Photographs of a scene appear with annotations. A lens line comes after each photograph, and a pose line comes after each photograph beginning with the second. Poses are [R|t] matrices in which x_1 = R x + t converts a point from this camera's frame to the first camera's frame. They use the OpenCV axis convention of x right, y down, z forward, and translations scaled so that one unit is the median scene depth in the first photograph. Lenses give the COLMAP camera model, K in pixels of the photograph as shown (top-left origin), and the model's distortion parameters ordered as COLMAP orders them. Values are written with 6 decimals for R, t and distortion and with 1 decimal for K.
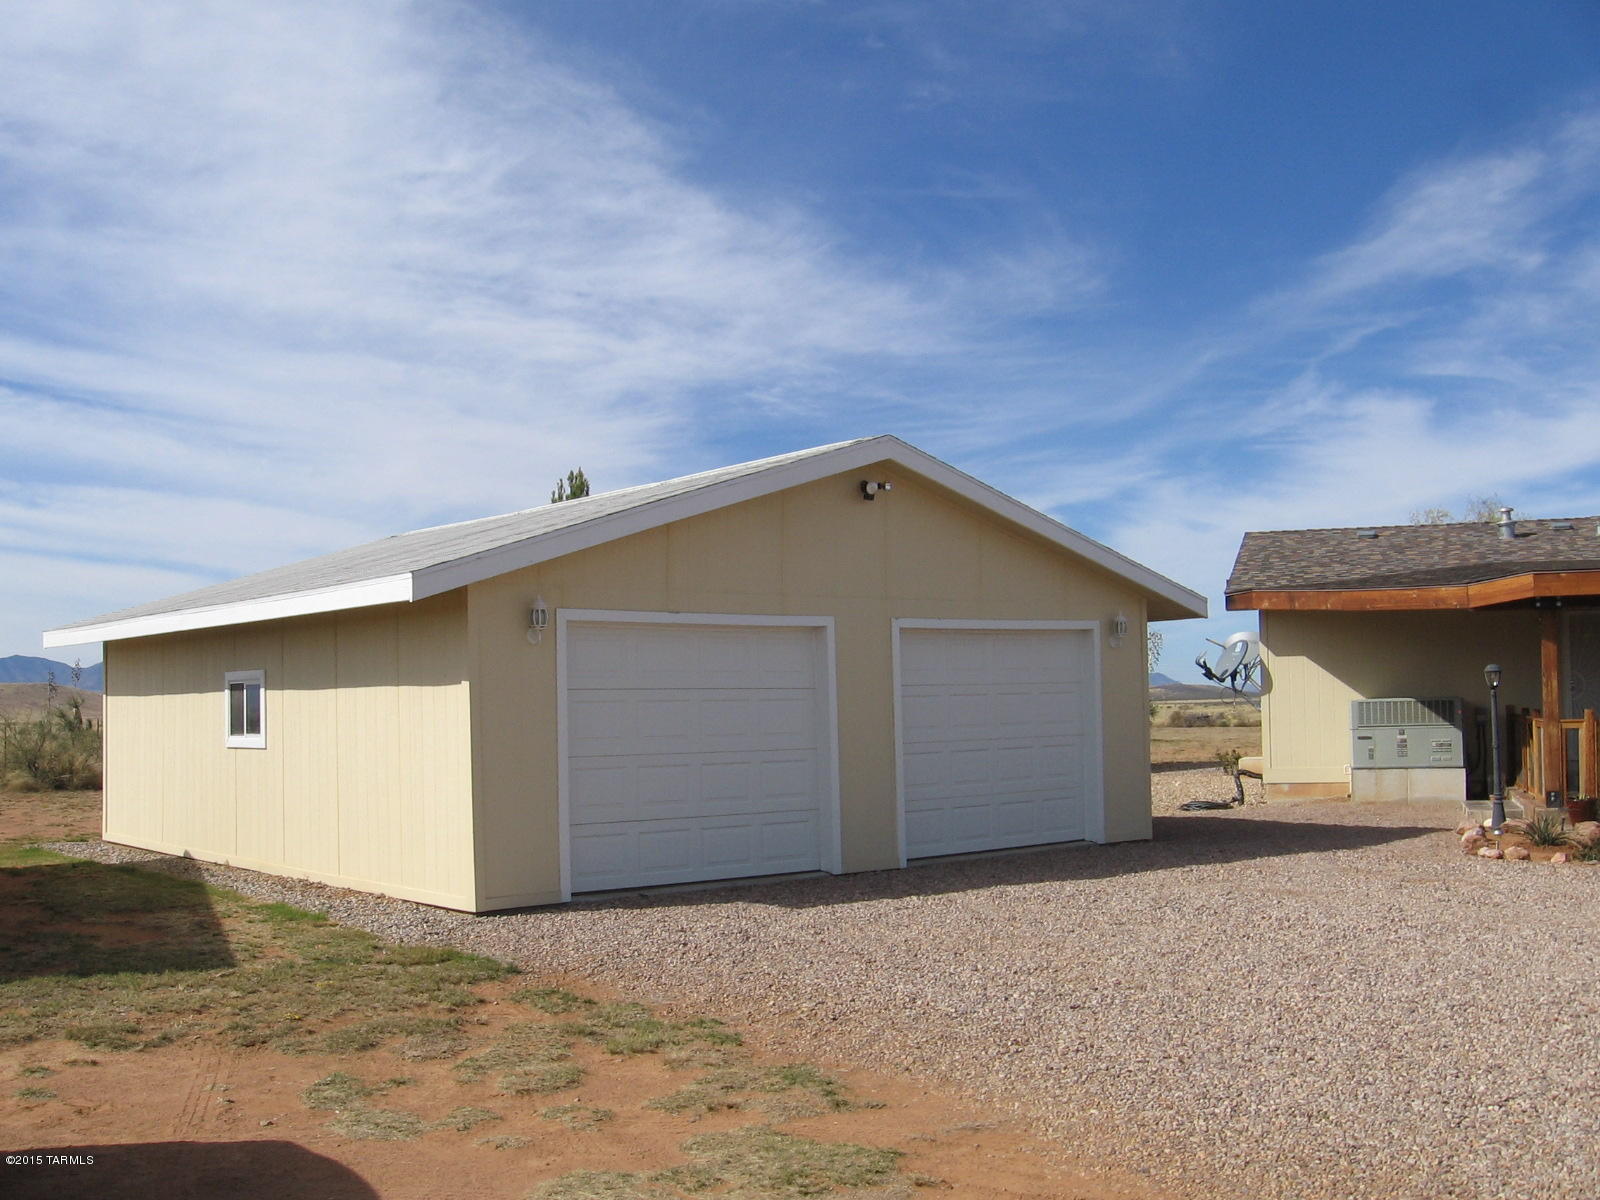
lens RADIAL K [[1716.2, 0, 780.5], [0, 1716.2, 723.4], [0, 0, 1]] dist [-0.058812, -0.013400]
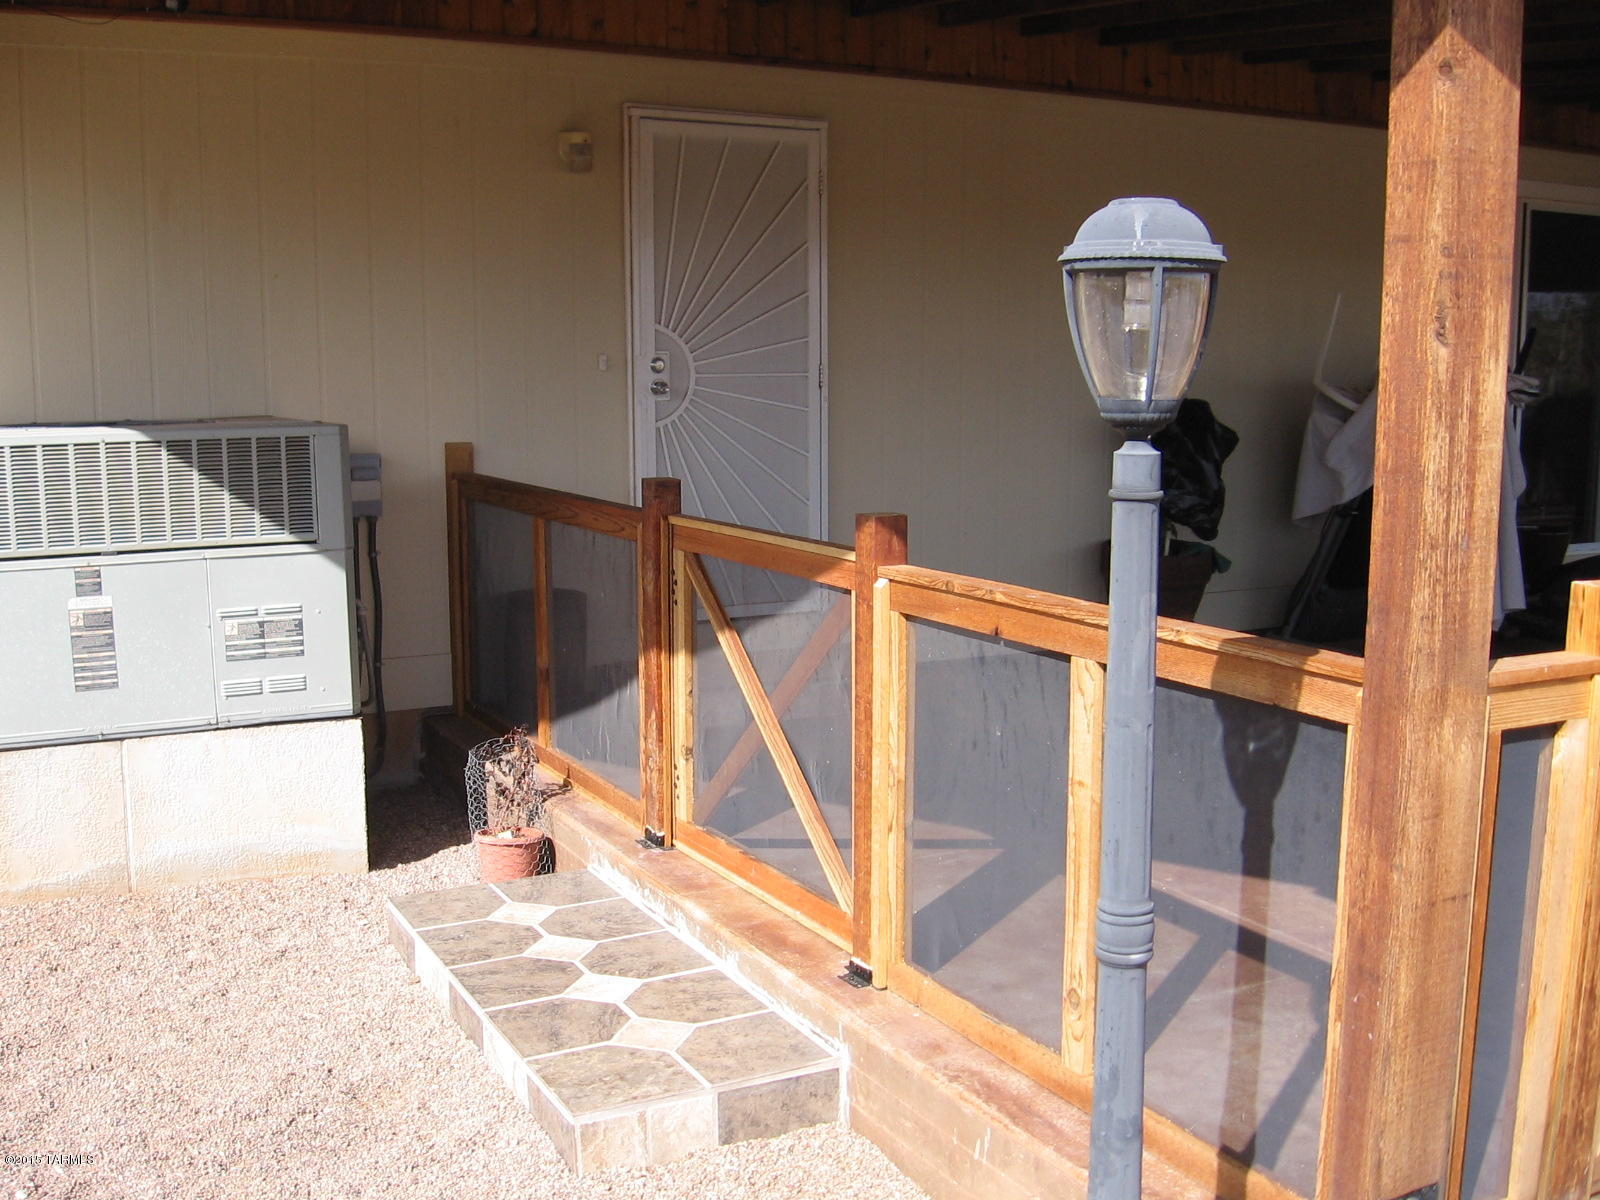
lens RADIAL K [[1708.6, 0, 792.1], [0, 1708.6, 633.5], [0, 0, 1]] dist [-0.146265, 0.129139]
pose [[0.690325, -0.096803, 0.716994, 0.055783], [-0.004286, 0.990444, 0.137849, -0.003867], [-0.723487, -0.098234, 0.683313, 0.161169]]
